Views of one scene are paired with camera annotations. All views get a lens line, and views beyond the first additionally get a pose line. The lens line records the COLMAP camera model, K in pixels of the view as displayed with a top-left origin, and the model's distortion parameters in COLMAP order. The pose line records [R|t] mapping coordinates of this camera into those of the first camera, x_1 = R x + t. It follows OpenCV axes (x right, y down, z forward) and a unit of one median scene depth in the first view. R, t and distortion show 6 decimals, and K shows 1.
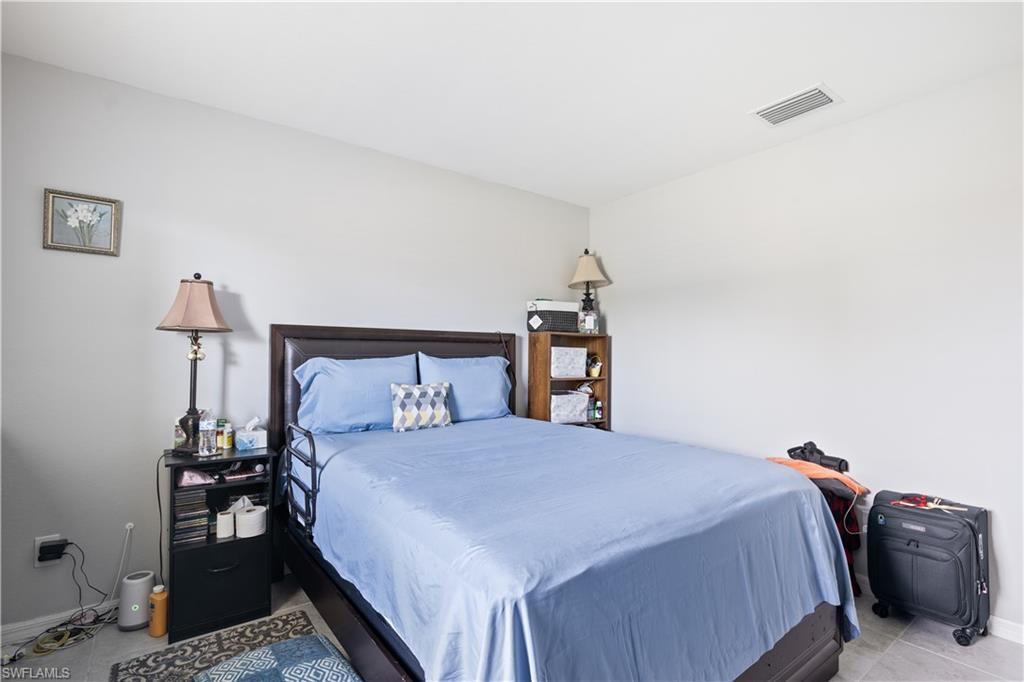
lens RADIAL K [[482.2, 0, 513.0], [0, 482.2, 342.2], [0, 0, 1]] dist [-0.008852, 0.001910]
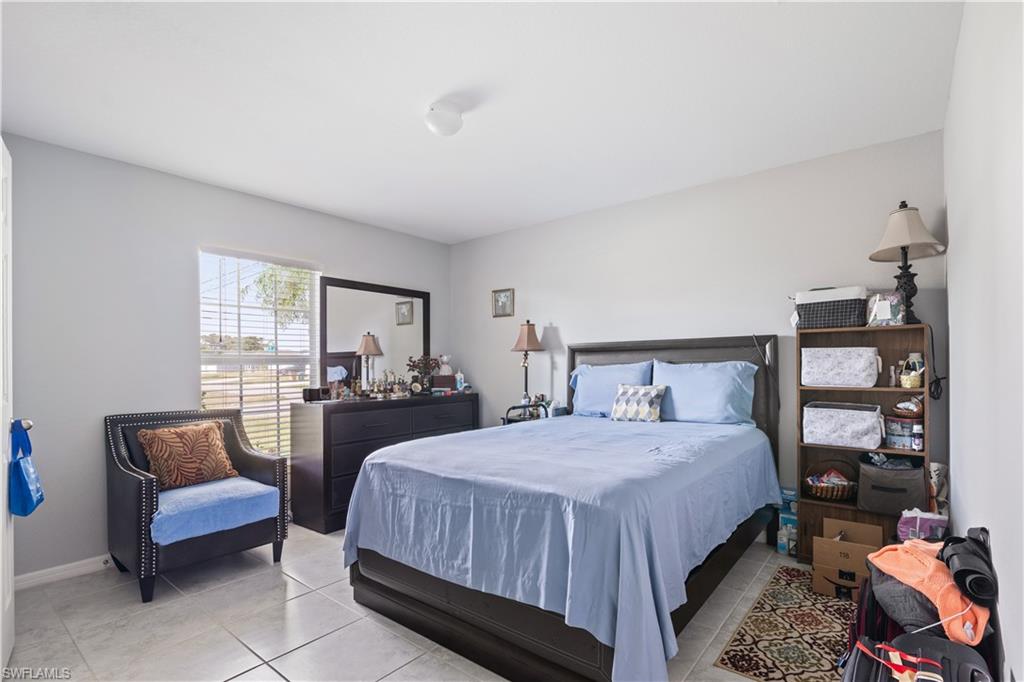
lens RADIAL K [[482.2, 0, 520.4], [0, 482.2, 367.4], [0, 0, 1]] dist [-0.008852, 0.001910]
pose [[0.249663, -0.002152, -0.968330, 0.753584], [0.042474, 0.999059, 0.008731, 0.014818], [0.967401, -0.043309, 0.249519, 0.332973]]
